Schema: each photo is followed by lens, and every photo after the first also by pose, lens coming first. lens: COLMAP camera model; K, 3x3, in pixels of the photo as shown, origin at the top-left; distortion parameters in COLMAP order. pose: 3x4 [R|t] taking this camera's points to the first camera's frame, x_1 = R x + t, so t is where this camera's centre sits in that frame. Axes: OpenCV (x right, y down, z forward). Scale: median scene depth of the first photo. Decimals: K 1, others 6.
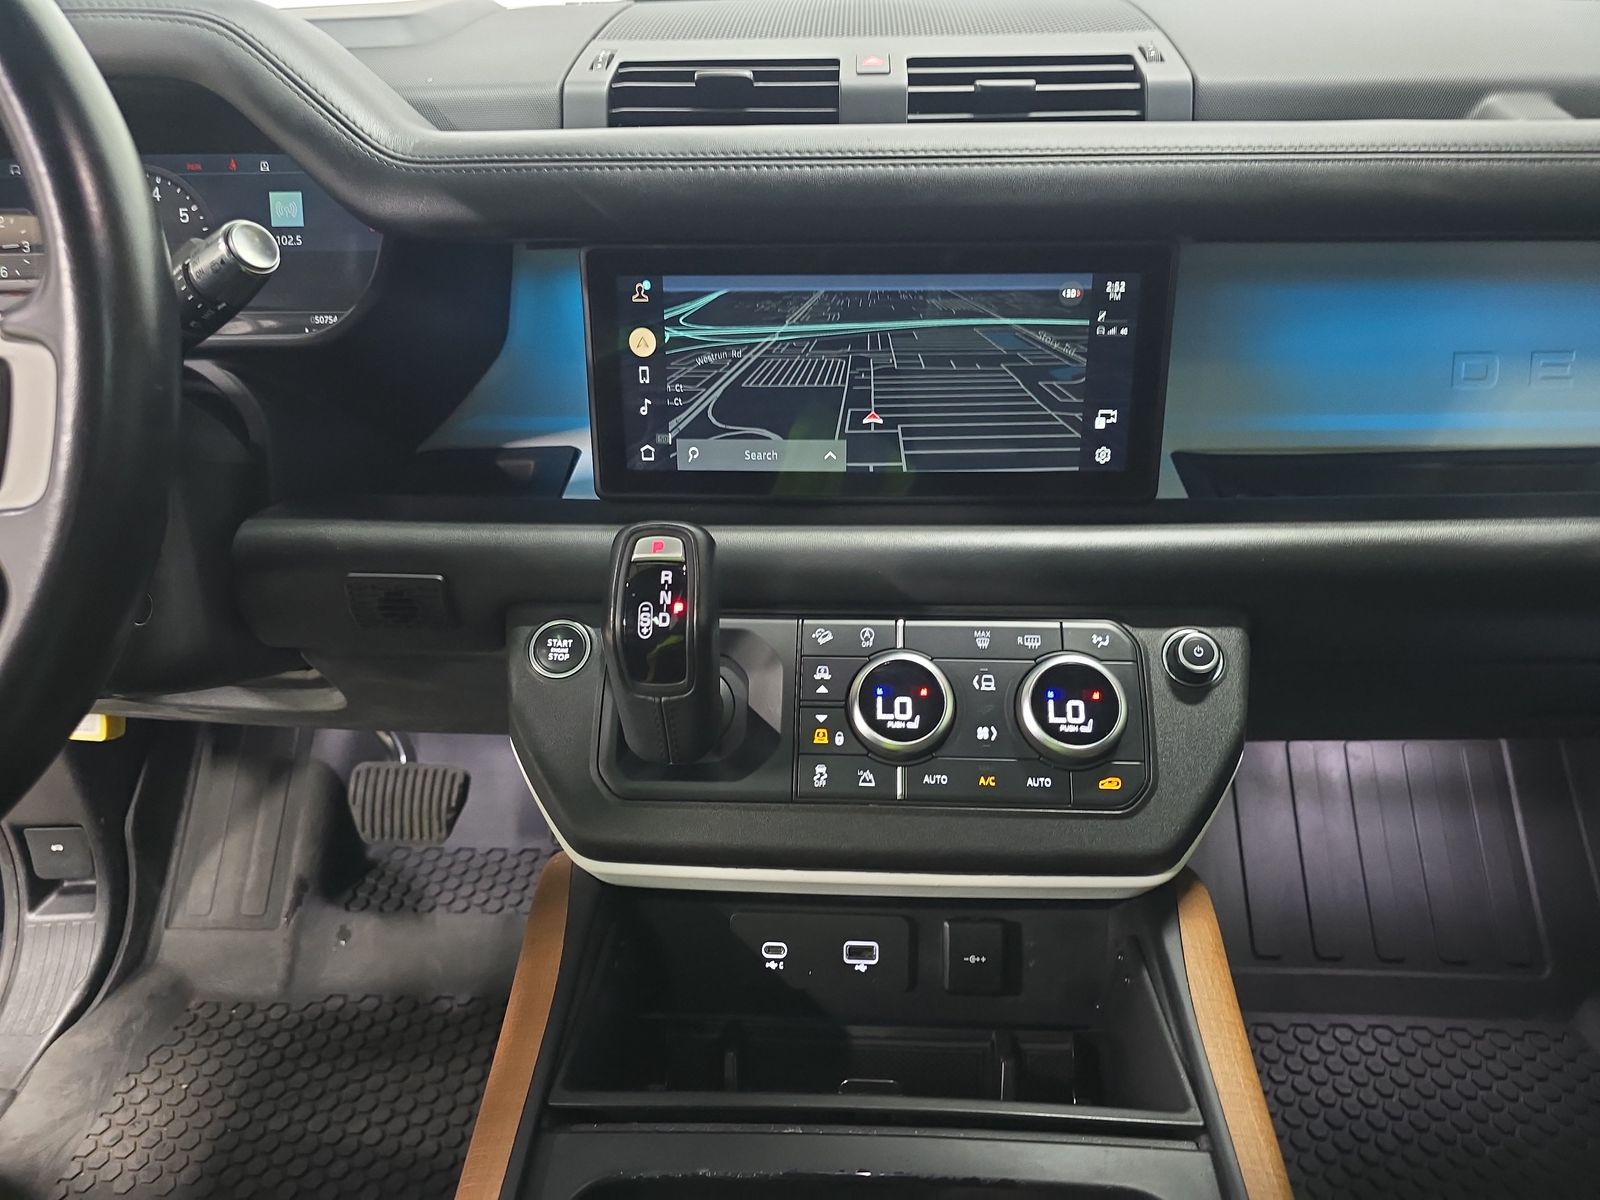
lens RADIAL K [[1073.9, 0, 798.6], [0, 1073.9, 594.2], [0, 0, 1]] dist [0.043333, -0.038322]
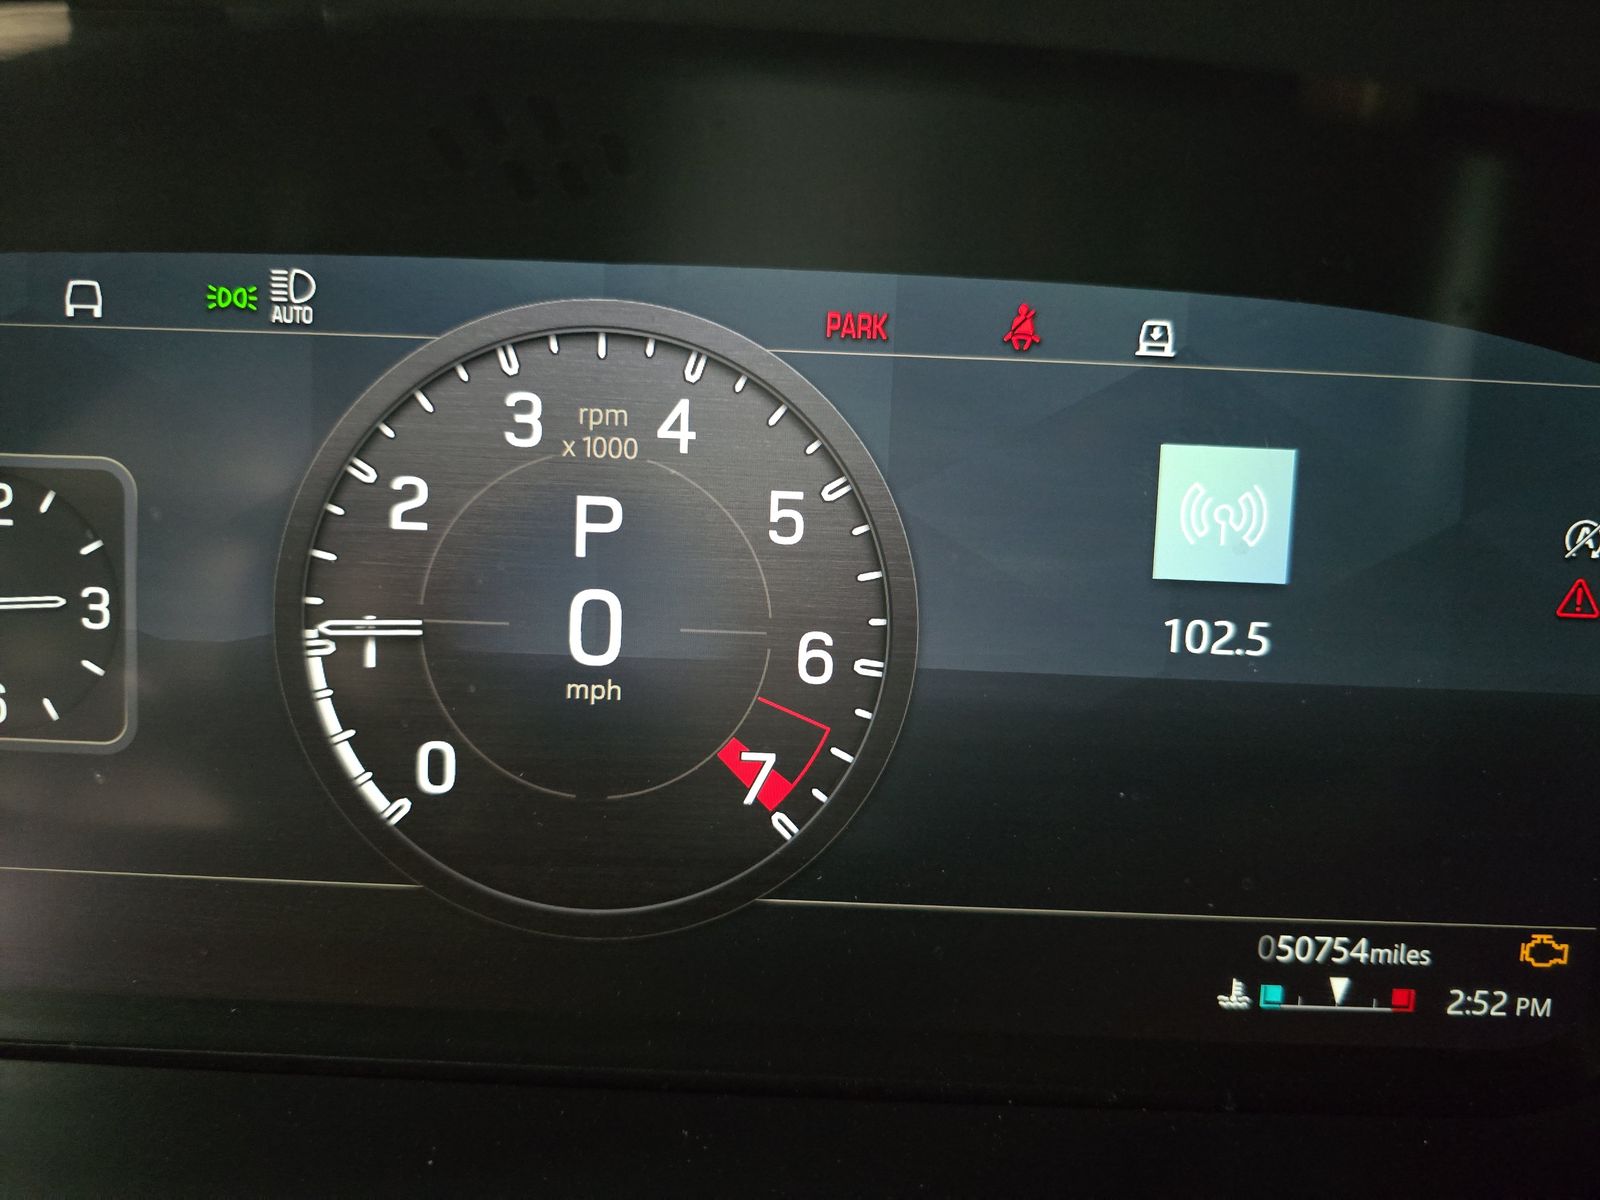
lens RADIAL K [[1073.9, 0, 805.8], [0, 1073.9, 588.2], [0, 0, 1]] dist [0.043333, -0.038322]
pose [[0.998649, 0.039550, 0.033709, -0.678431], [-0.036474, 0.995502, -0.087439, -0.372385], [-0.037016, 0.086091, 0.995599, 0.909989]]
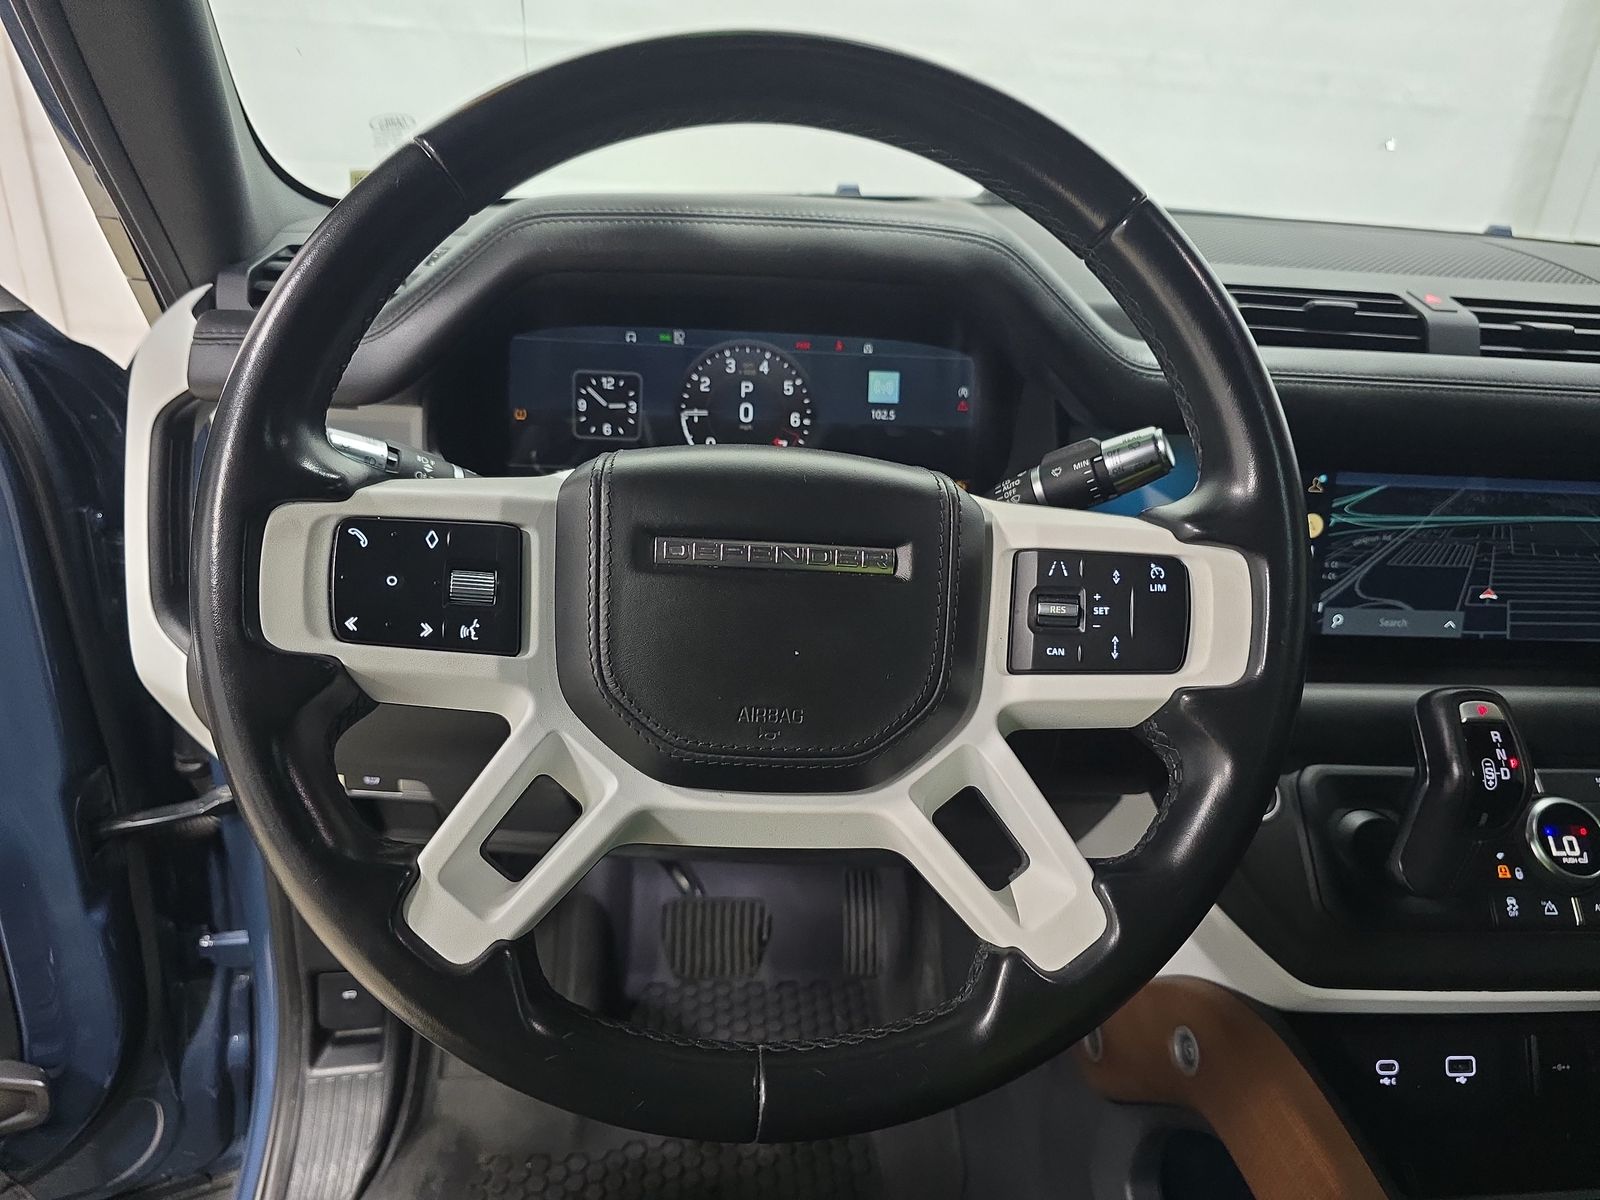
lens RADIAL K [[1073.9, 0, 807.2], [0, 1073.9, 607.2], [0, 0, 1]] dist [0.043333, -0.038322]
pose [[0.988227, 0.022275, 0.151366, -0.842135], [-0.007385, 0.995136, -0.098231, -0.027512], [-0.152818, 0.095956, 0.983585, -0.053991]]
